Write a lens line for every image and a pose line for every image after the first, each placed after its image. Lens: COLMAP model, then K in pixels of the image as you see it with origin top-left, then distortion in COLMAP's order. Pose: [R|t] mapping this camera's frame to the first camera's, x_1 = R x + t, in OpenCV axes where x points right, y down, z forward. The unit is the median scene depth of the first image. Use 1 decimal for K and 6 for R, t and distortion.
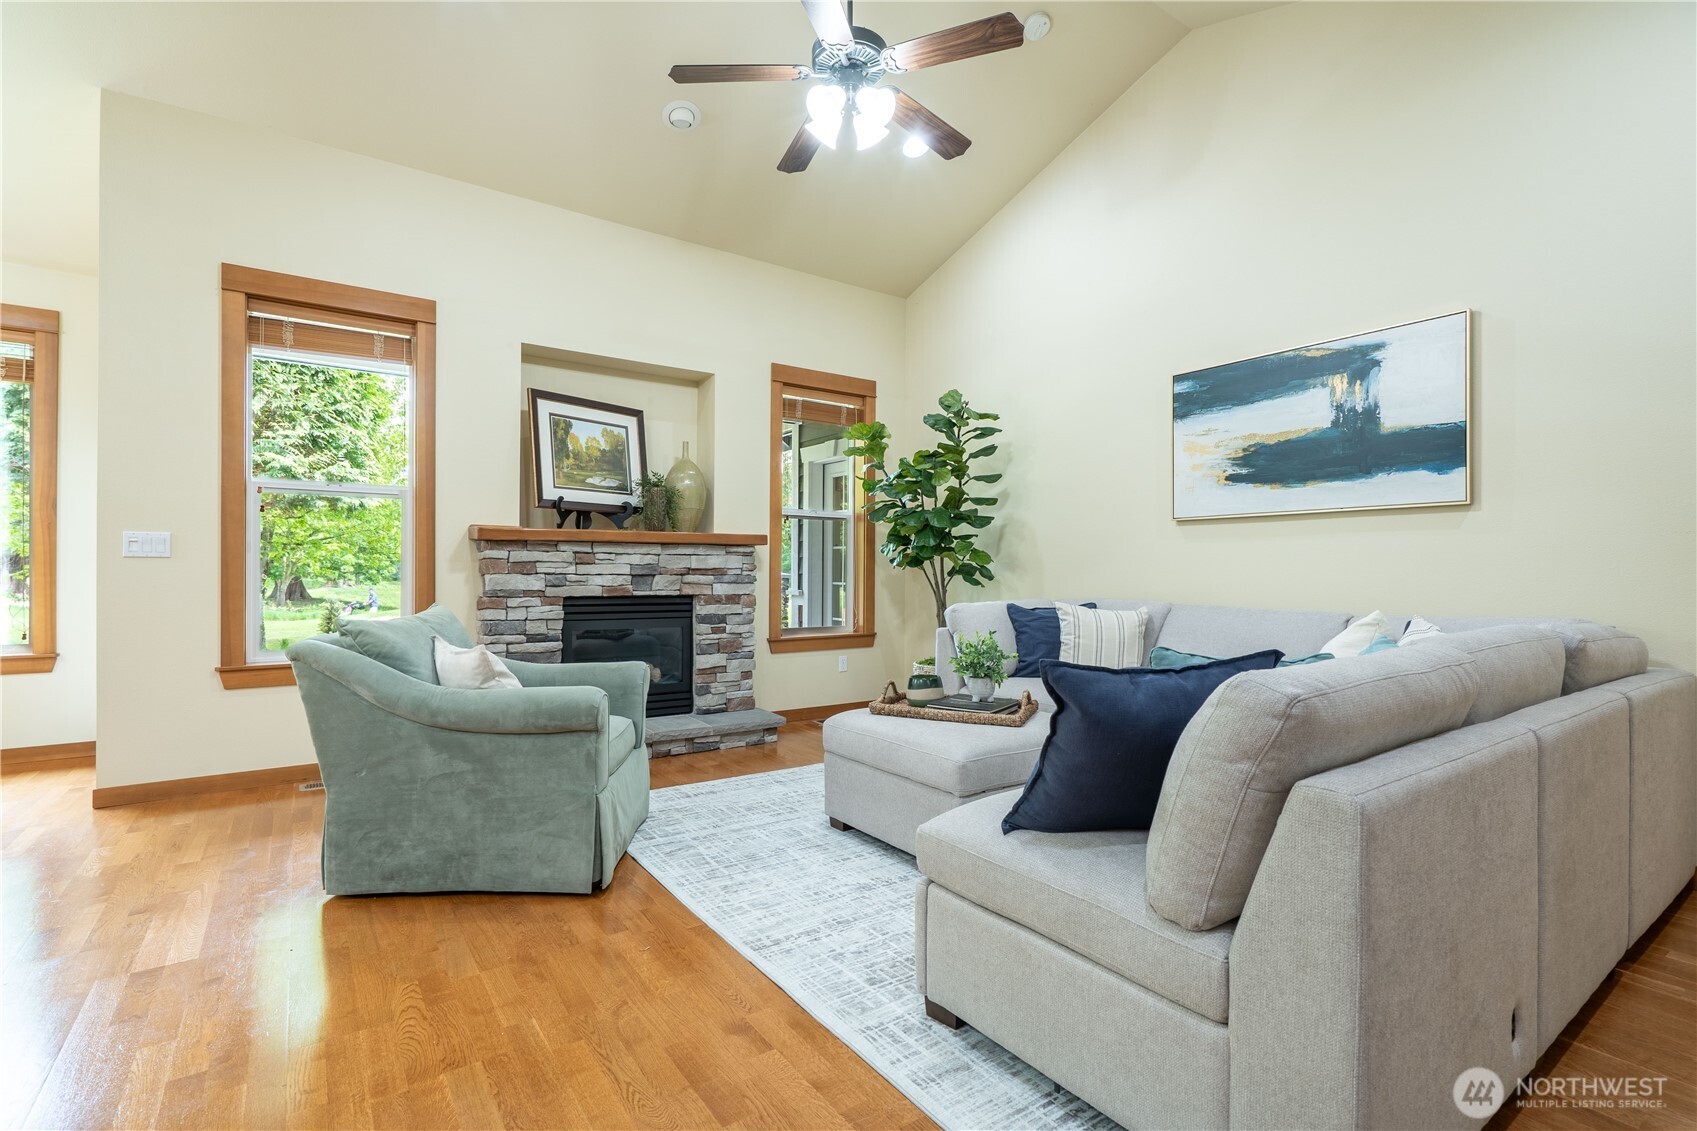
lens RADIAL K [[778.2, 0, 848.5], [0, 778.2, 565.5], [0, 0, 1]] dist [0.000488, 0.000247]
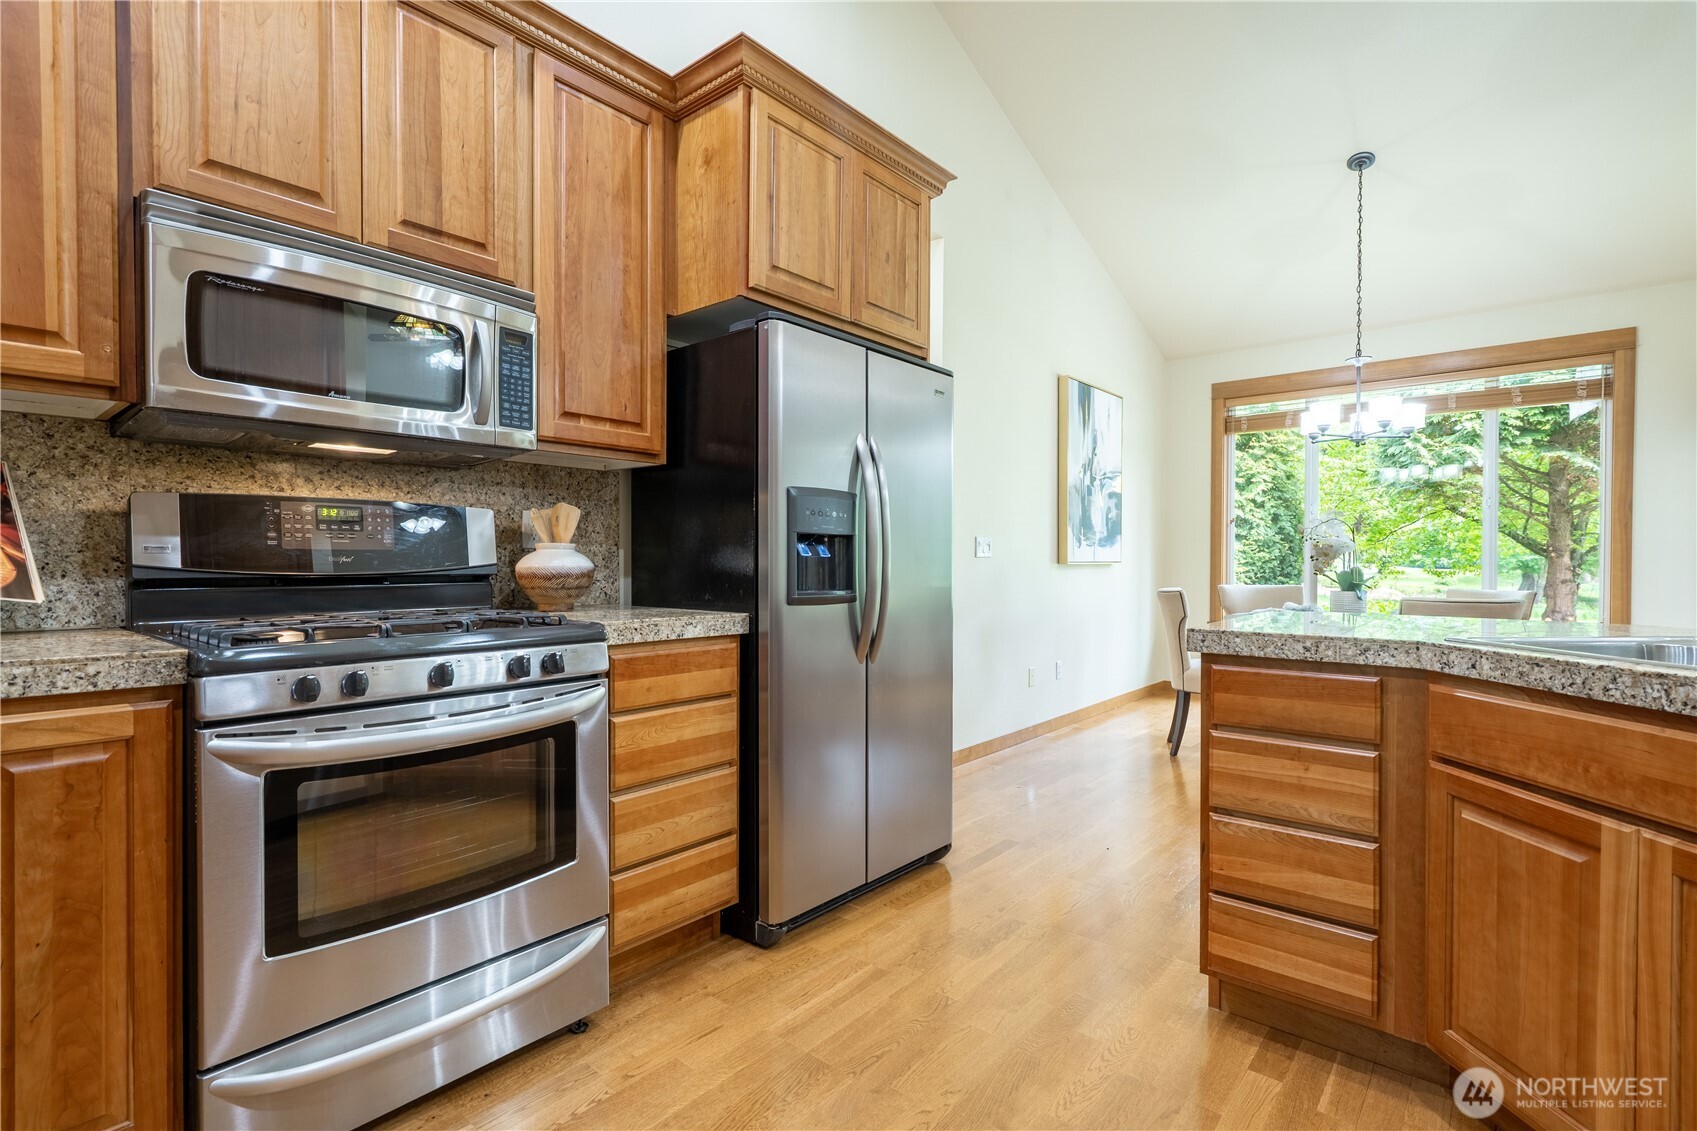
lens RADIAL K [[789.8, 0, 857.9], [0, 789.8, 568.5], [0, 0, 1]] dist [-0.000925, 0.000318]
pose [[0.256765, 0.008678, -0.966435, -0.219437], [0.004174, 0.999940, 0.010087, -0.004889], [0.966465, -0.006624, 0.256713, -0.332383]]
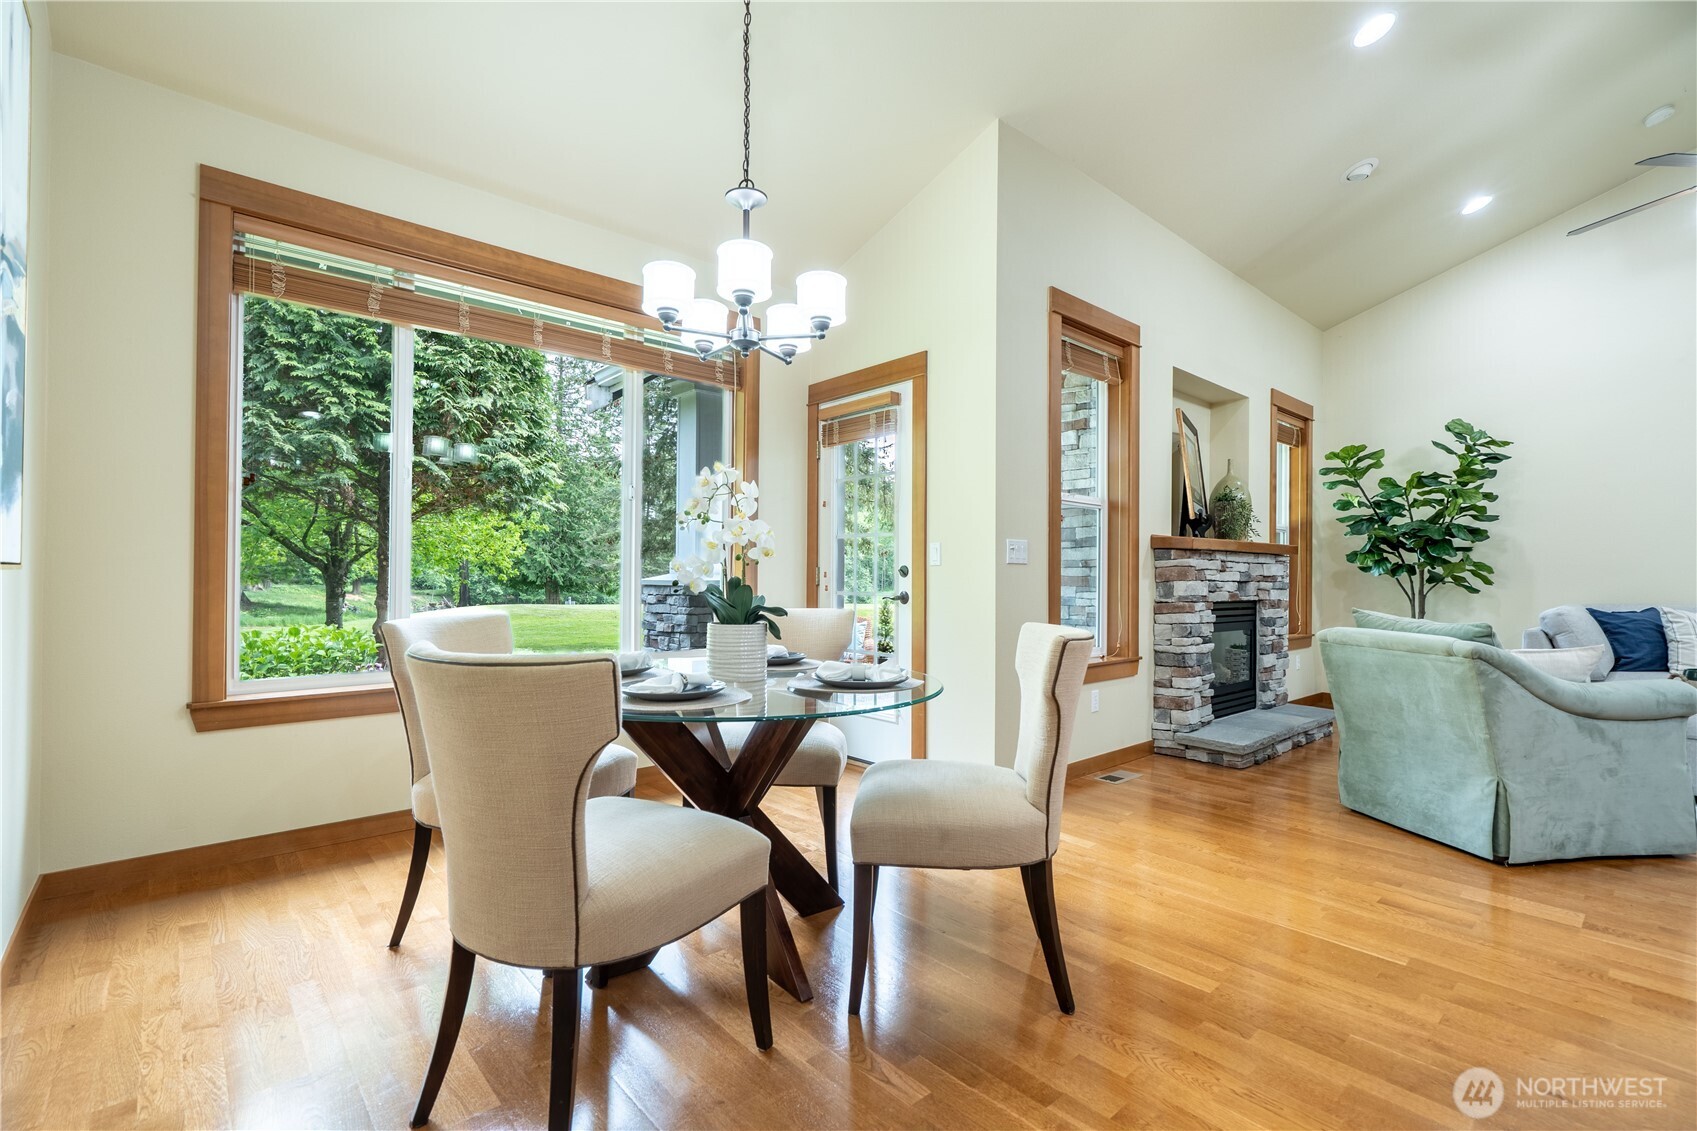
lens RADIAL K [[763.0, 0, 846.3], [0, 763.0, 569.0], [0, 0, 1]] dist [-0.001368, 0.000165]
pose [[0.993958, 0.005860, 0.109603, -0.995845], [-0.005689, 0.999982, -0.001879, -0.000680], [-0.109612, 0.001245, 0.993974, -0.001881]]
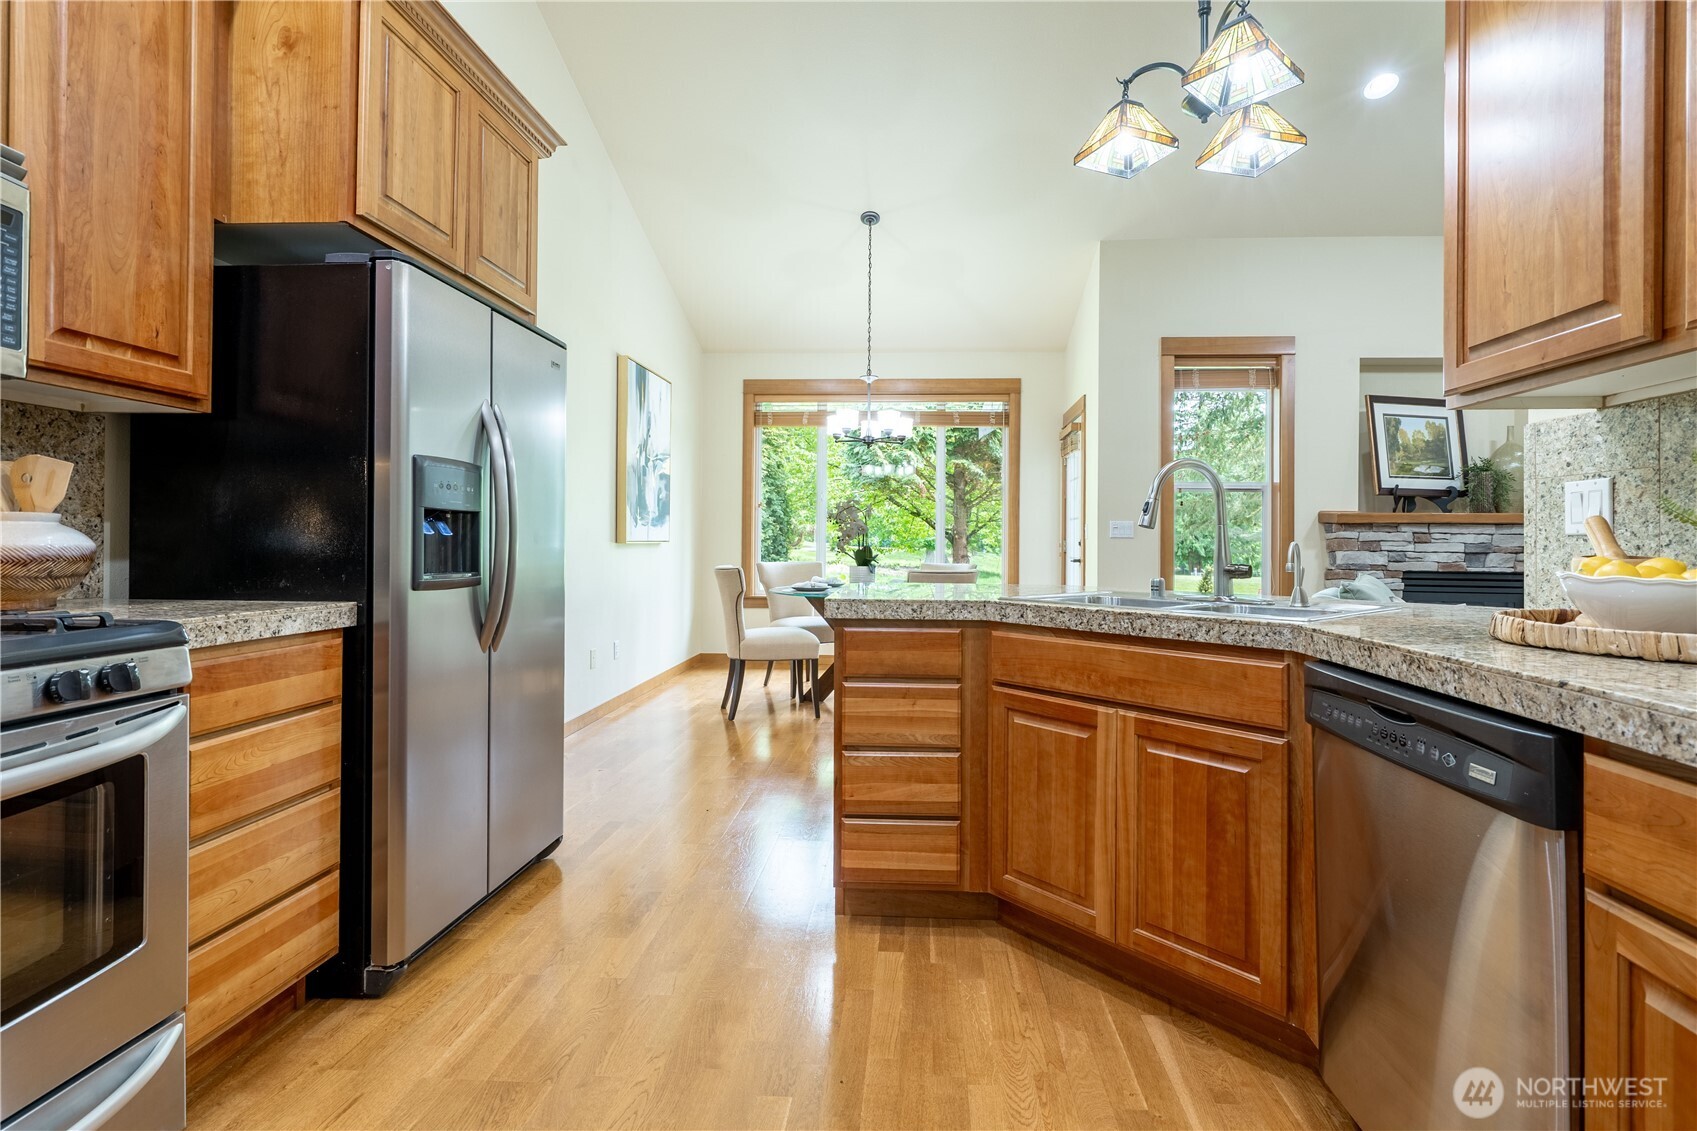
lens RADIAL K [[802.8, 0, 872.7], [0, 802.8, 536.8], [0, 0, 1]] dist [-0.000589, 0.001256]
pose [[0.782613, 0.000741, -0.622508, -0.240659], [-0.002737, 0.999994, -0.002250, -0.006154], [0.622502, 0.003465, 0.782610, -0.435019]]
